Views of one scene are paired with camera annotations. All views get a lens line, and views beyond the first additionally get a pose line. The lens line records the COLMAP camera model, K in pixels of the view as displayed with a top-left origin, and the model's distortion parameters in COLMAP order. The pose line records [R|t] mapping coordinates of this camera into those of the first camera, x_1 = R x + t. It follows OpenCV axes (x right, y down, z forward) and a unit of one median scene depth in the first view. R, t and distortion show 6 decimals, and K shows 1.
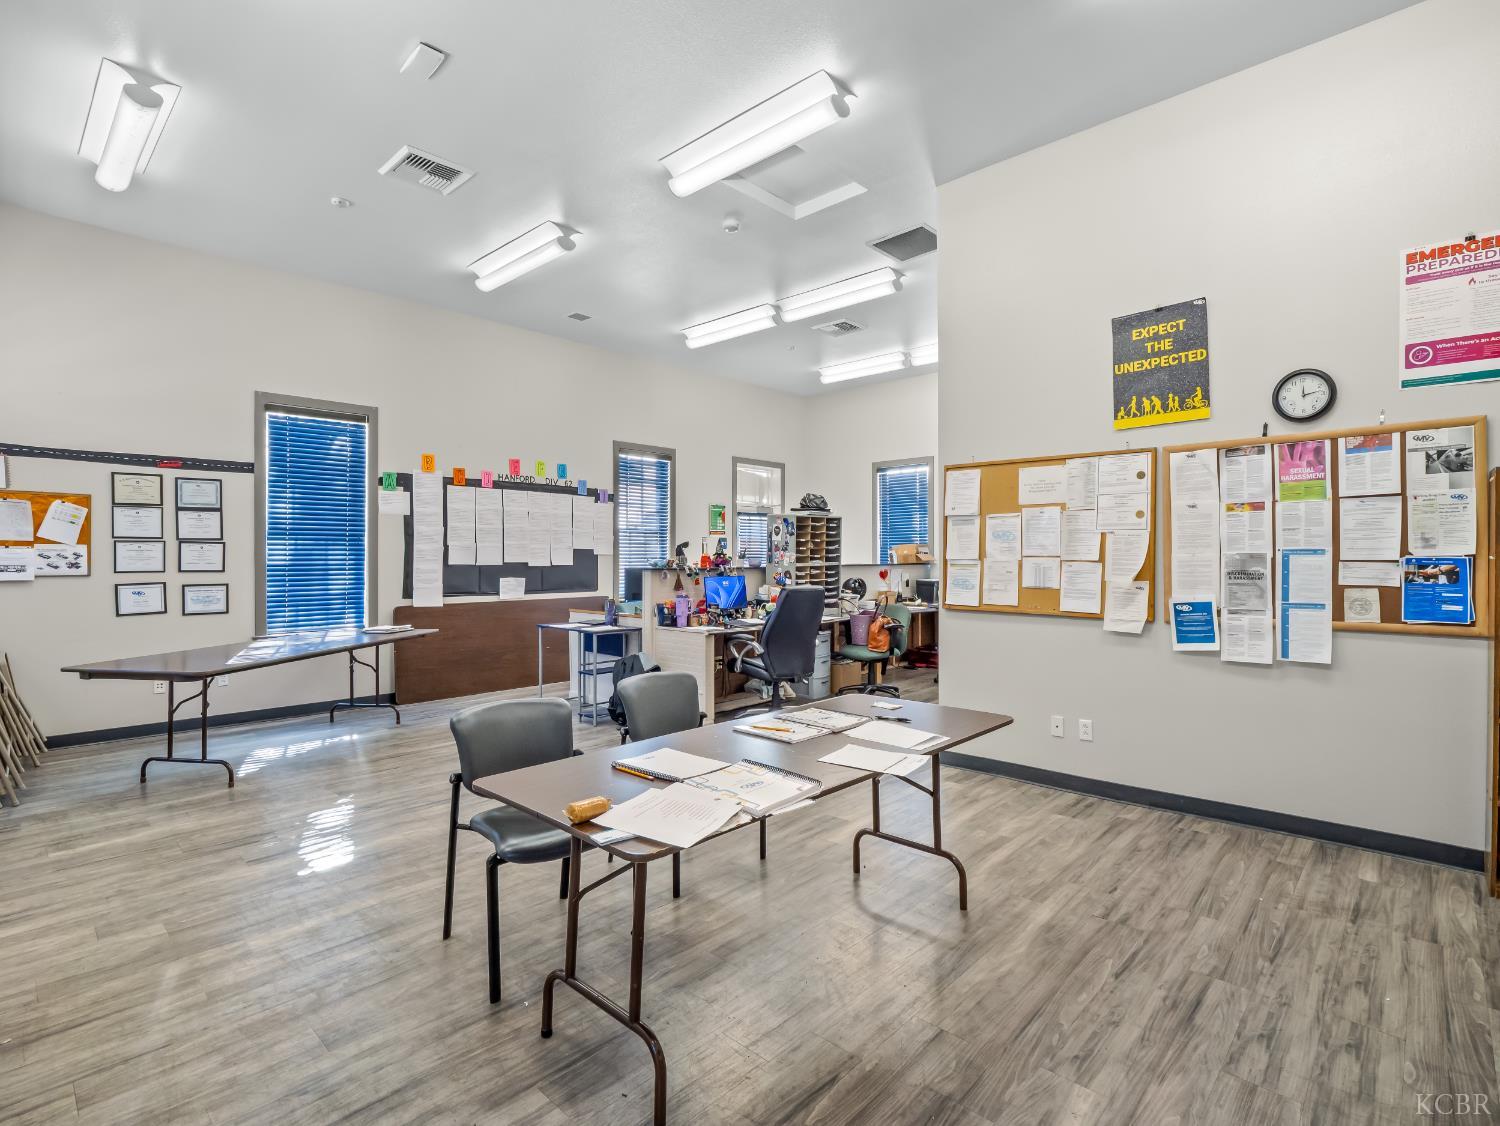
lens RADIAL K [[732.5, 0, 744.7], [0, 732.5, 564.2], [0, 0, 1]] dist [-0.013440, -0.000809]
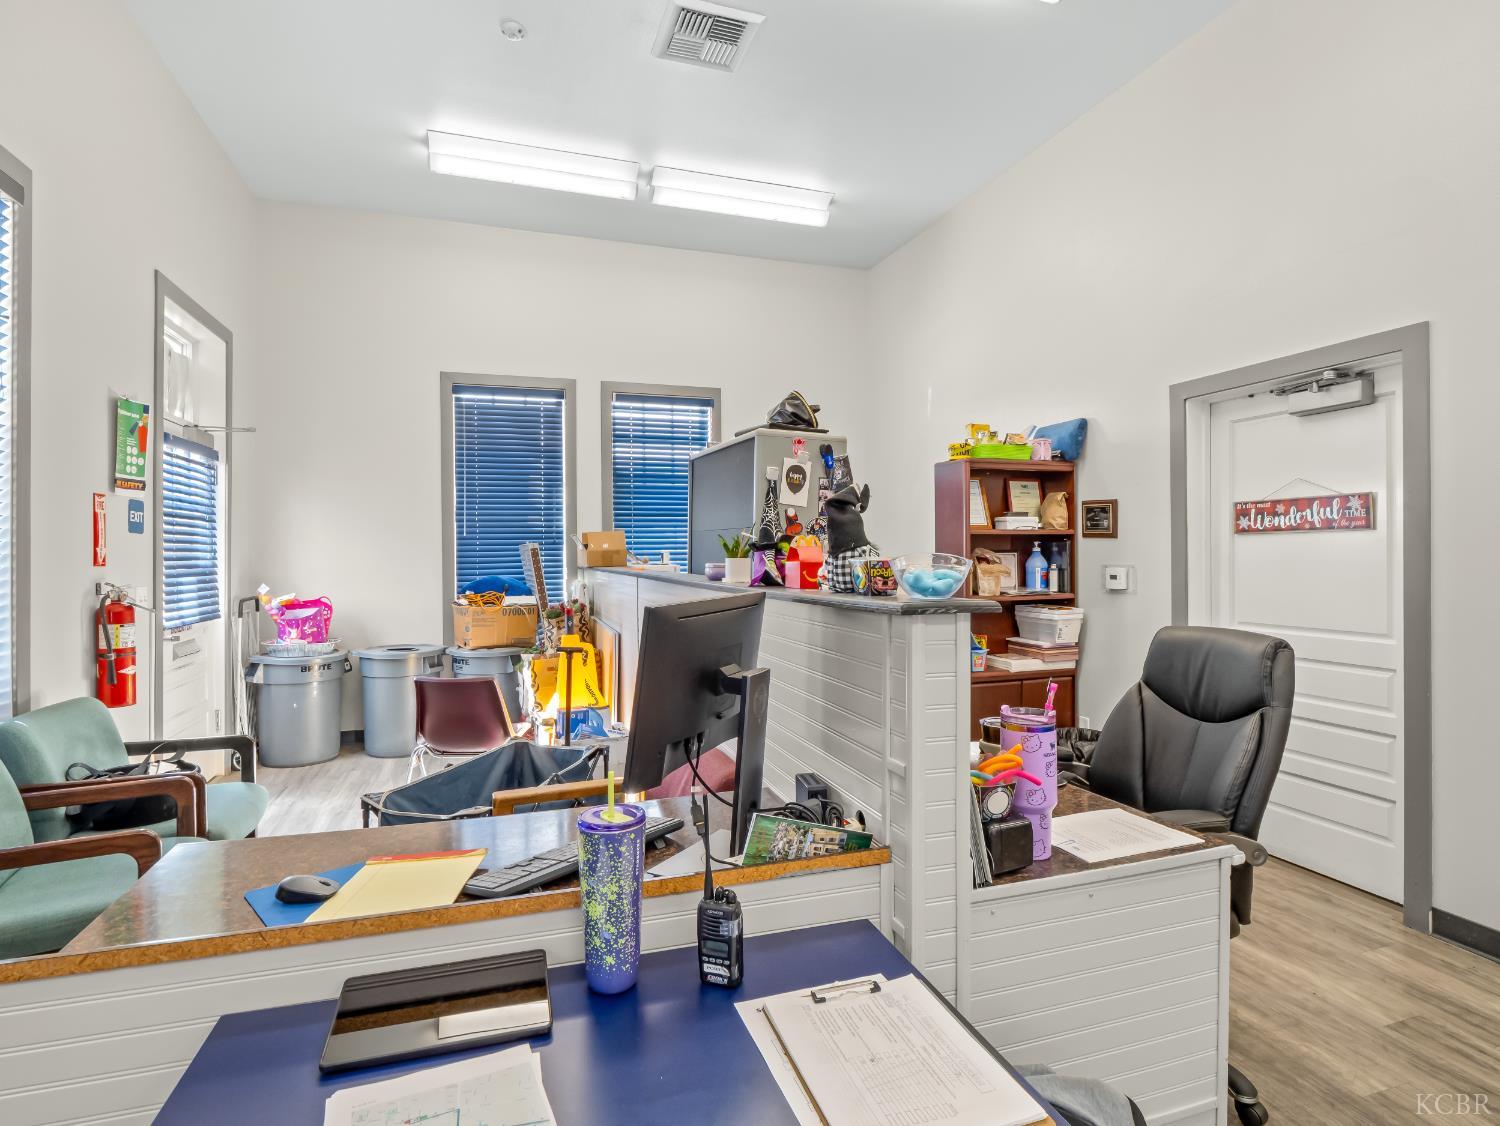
lens RADIAL K [[782.7, 0, 748.9], [0, 782.7, 554.2], [0, 0, 1]] dist [0.000590, -0.000684]
pose [[0.491121, -0.000986, 0.871091, -0.548432], [0.013596, 0.999886, -0.006533, -0.011632], [-0.870985, 0.015052, 0.491078, 1.511431]]
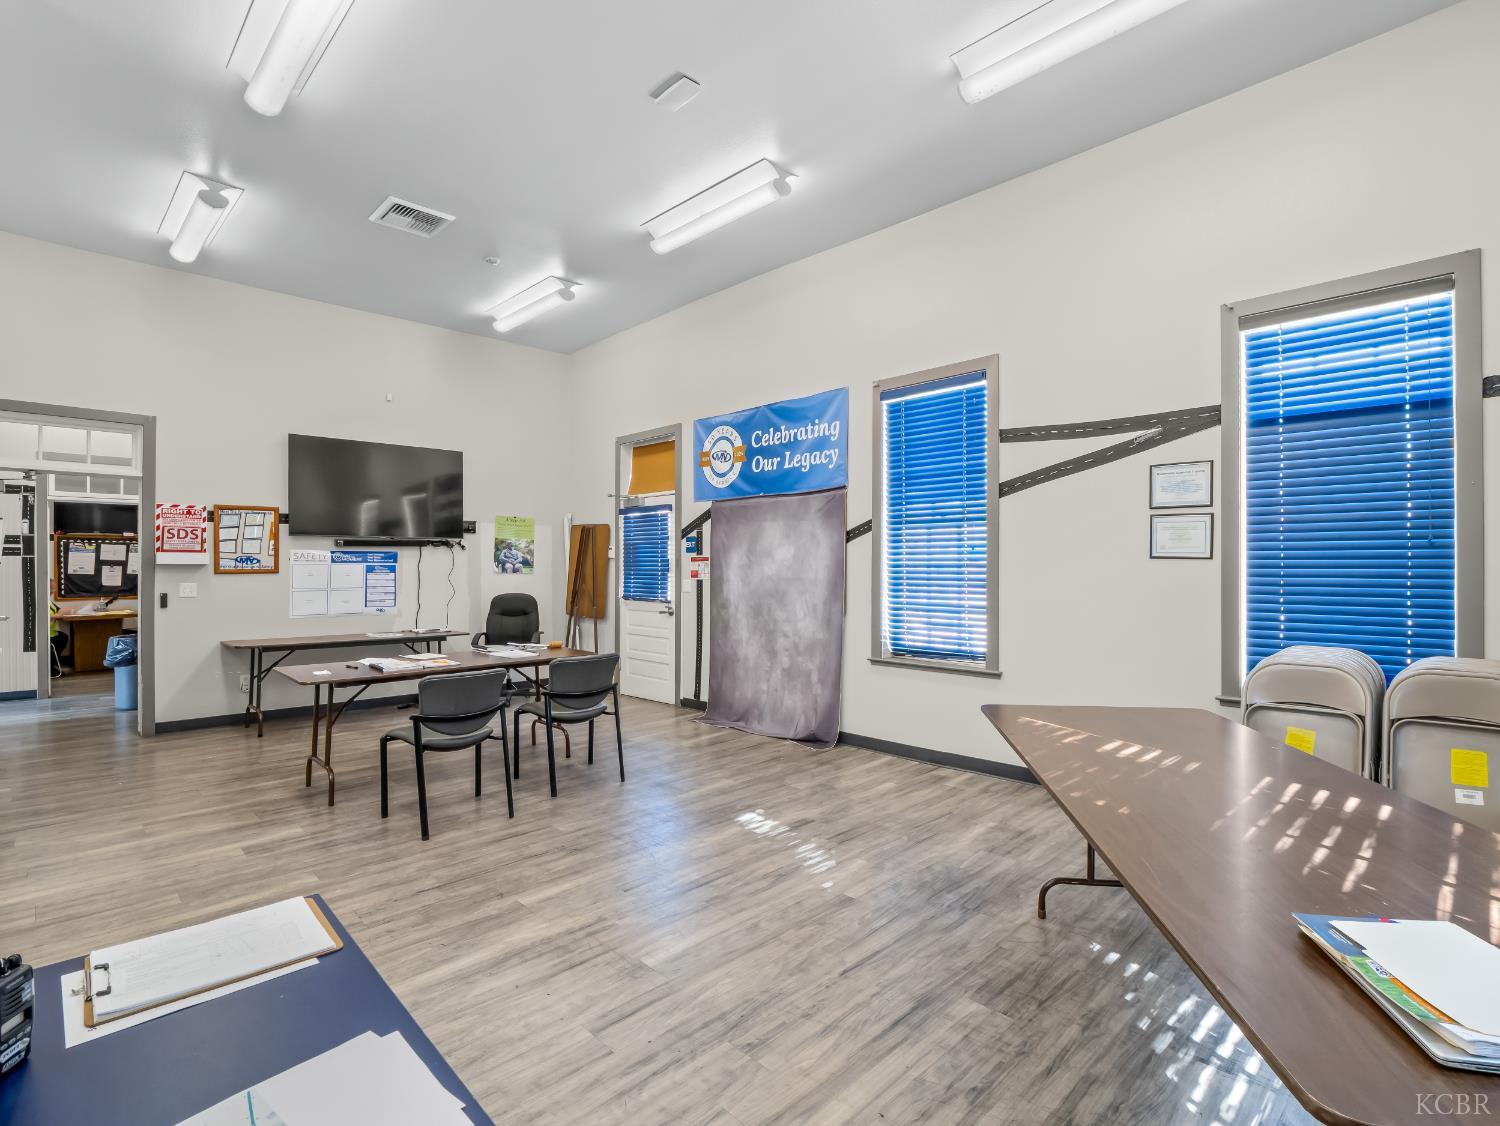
lens RADIAL K [[732.5, 0, 744.7], [0, 732.5, 564.2], [0, 0, 1]] dist [-0.013440, -0.000809]
pose [[-0.998764, 0.003699, 0.049571, -0.541002], [0.003870, 0.999987, 0.003356, -0.012021], [-0.049558, 0.003543, -0.998765, 1.881110]]
